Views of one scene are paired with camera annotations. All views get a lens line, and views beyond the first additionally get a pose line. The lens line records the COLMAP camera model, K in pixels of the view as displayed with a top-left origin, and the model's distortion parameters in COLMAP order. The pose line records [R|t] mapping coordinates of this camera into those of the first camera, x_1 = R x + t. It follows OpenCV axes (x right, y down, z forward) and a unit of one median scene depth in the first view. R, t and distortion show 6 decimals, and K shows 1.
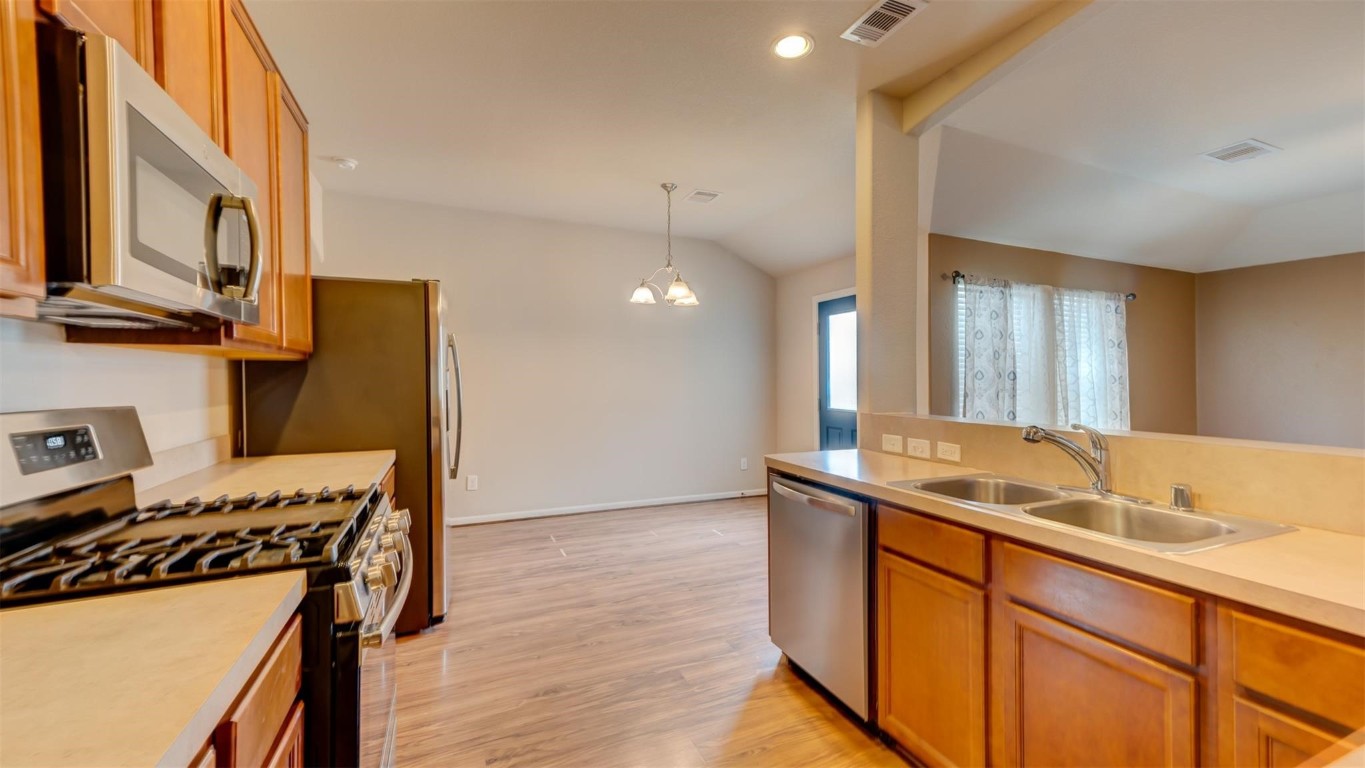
lens RADIAL K [[521.3, 0, 691.3], [0, 521.3, 379.5], [0, 0, 1]] dist [0.026719, -0.000091]
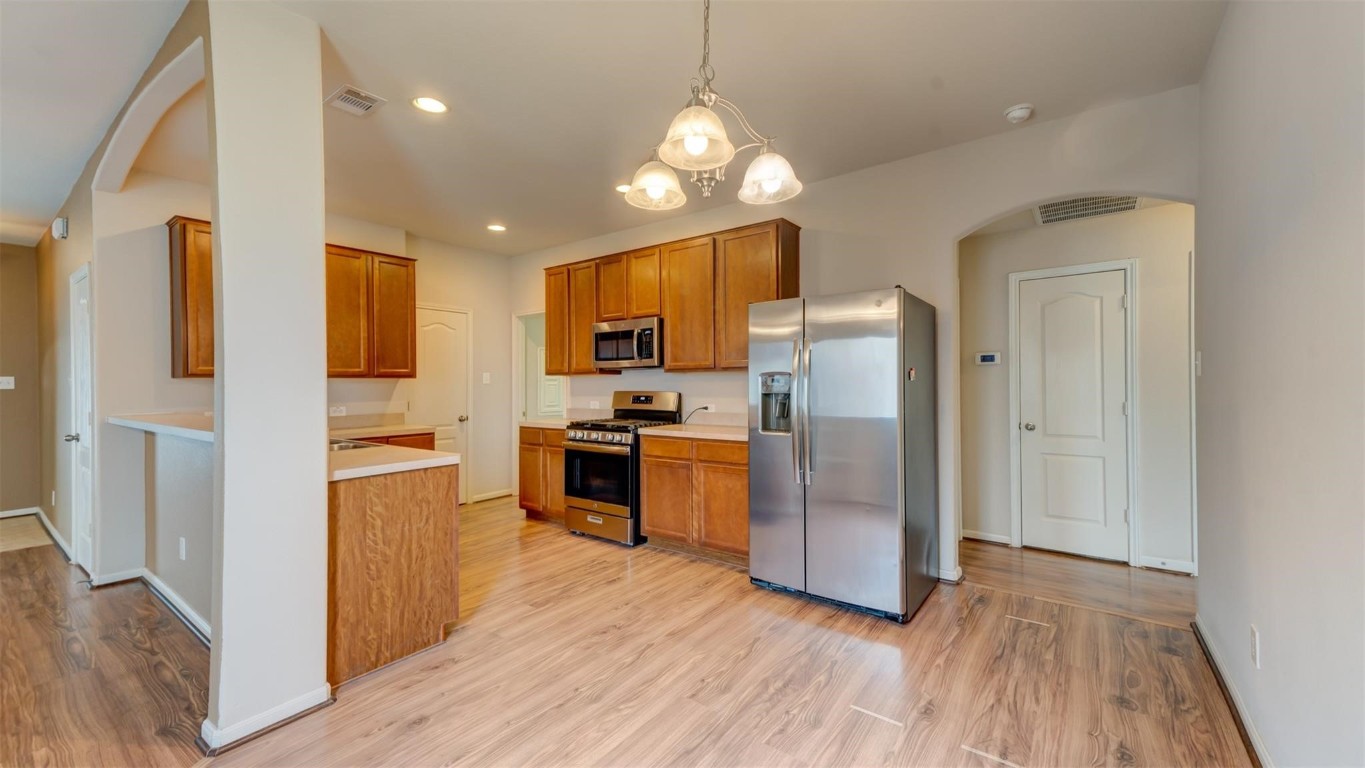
lens RADIAL K [[535.0, 0, 689.3], [0, 535.0, 391.6], [0, 0, 1]] dist [0.011988, 0.000294]
pose [[-0.868538, 0.013591, -0.495436, 0.180700], [0.004024, 0.999784, 0.020372, -0.001653], [0.495606, 0.015700, -0.868405, 1.417479]]
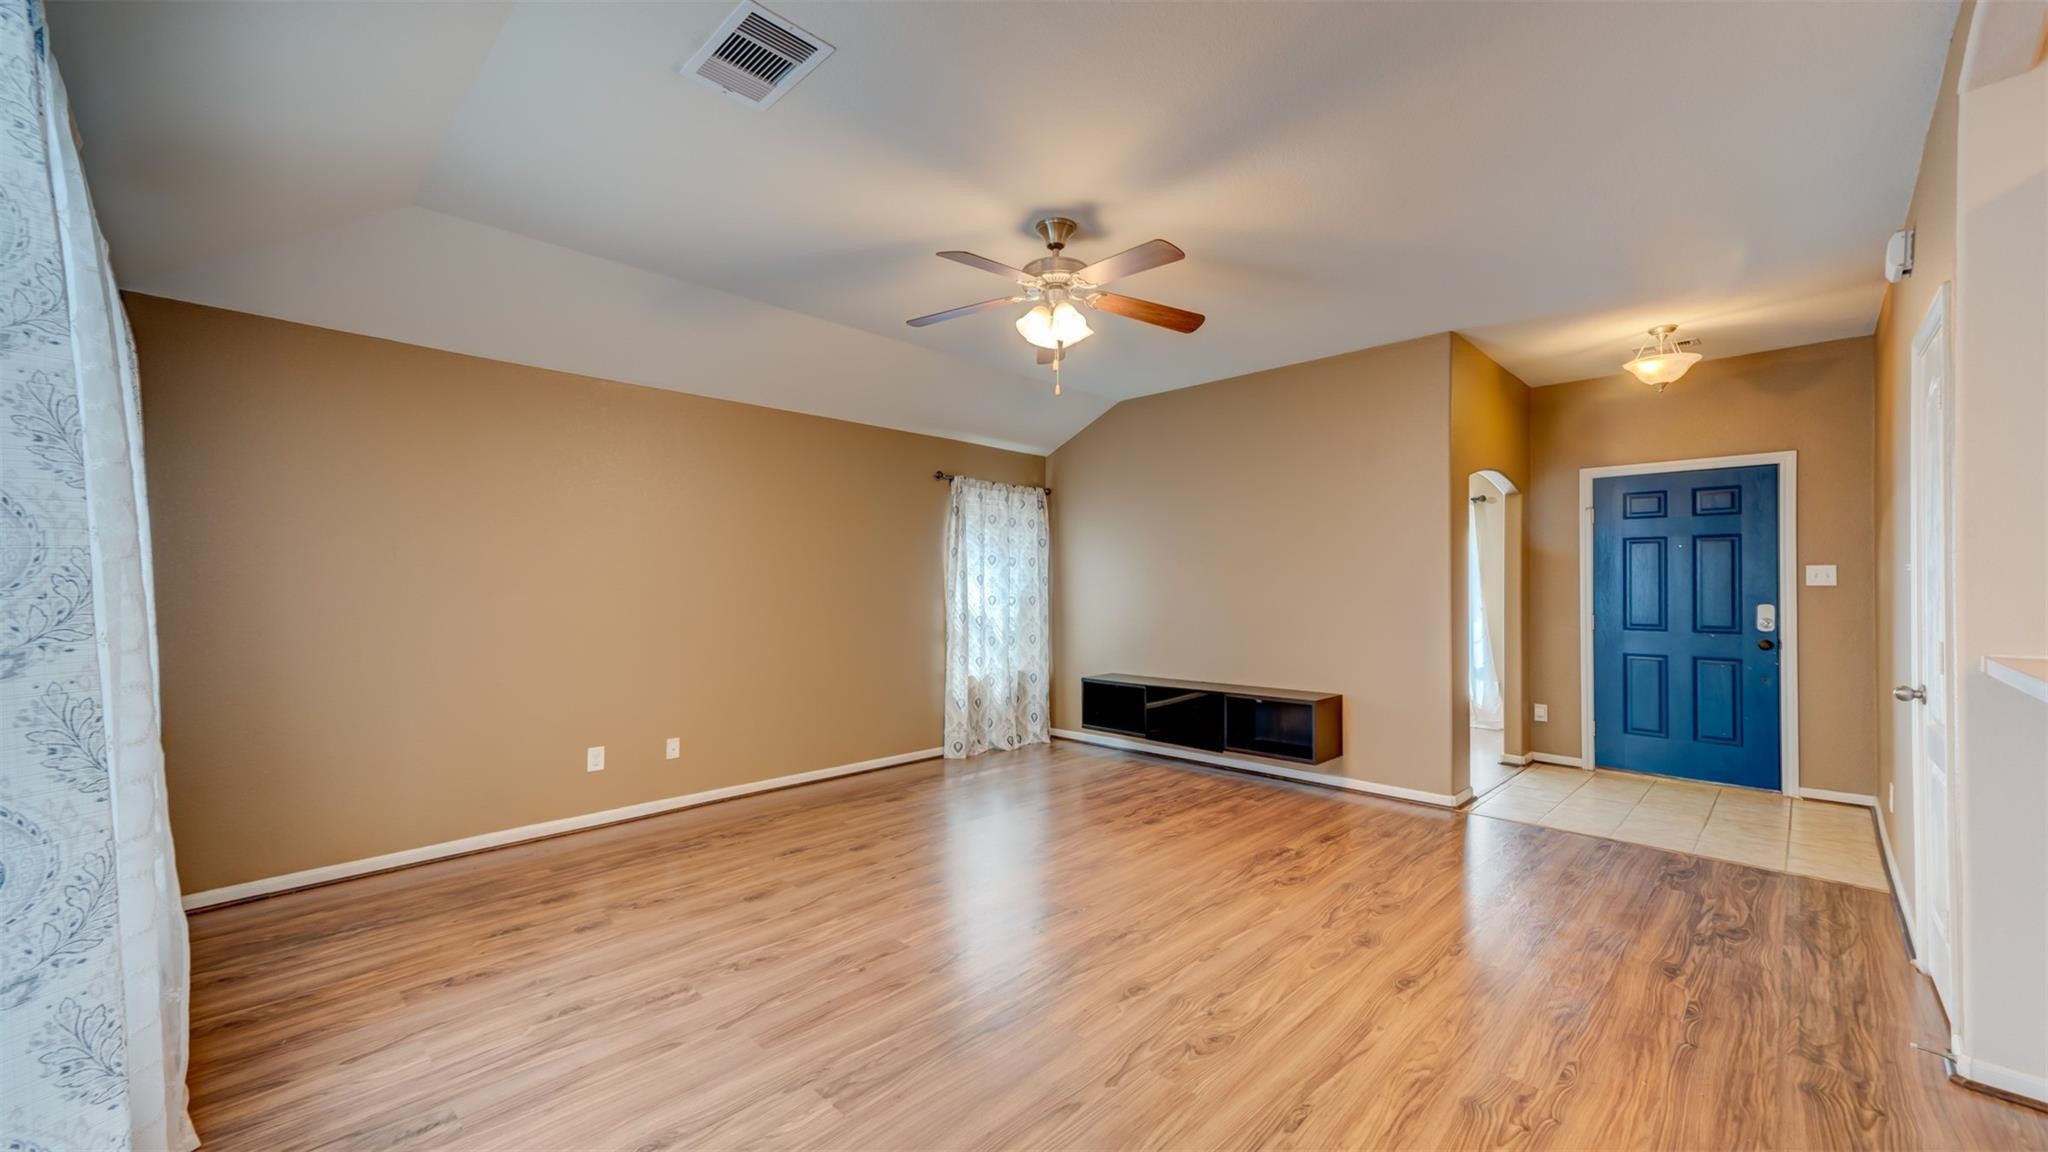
lens RADIAL K [[782.2, 0, 1037.2], [0, 782.2, 569.2], [0, 0, 1]] dist [0.026719, -0.000091]
pose [[-0.372279, 0.015860, 0.927985, 0.308691], [0.005074, 0.999874, -0.015053, 0.000552], [-0.928107, -0.000895, -0.372312, 0.943089]]
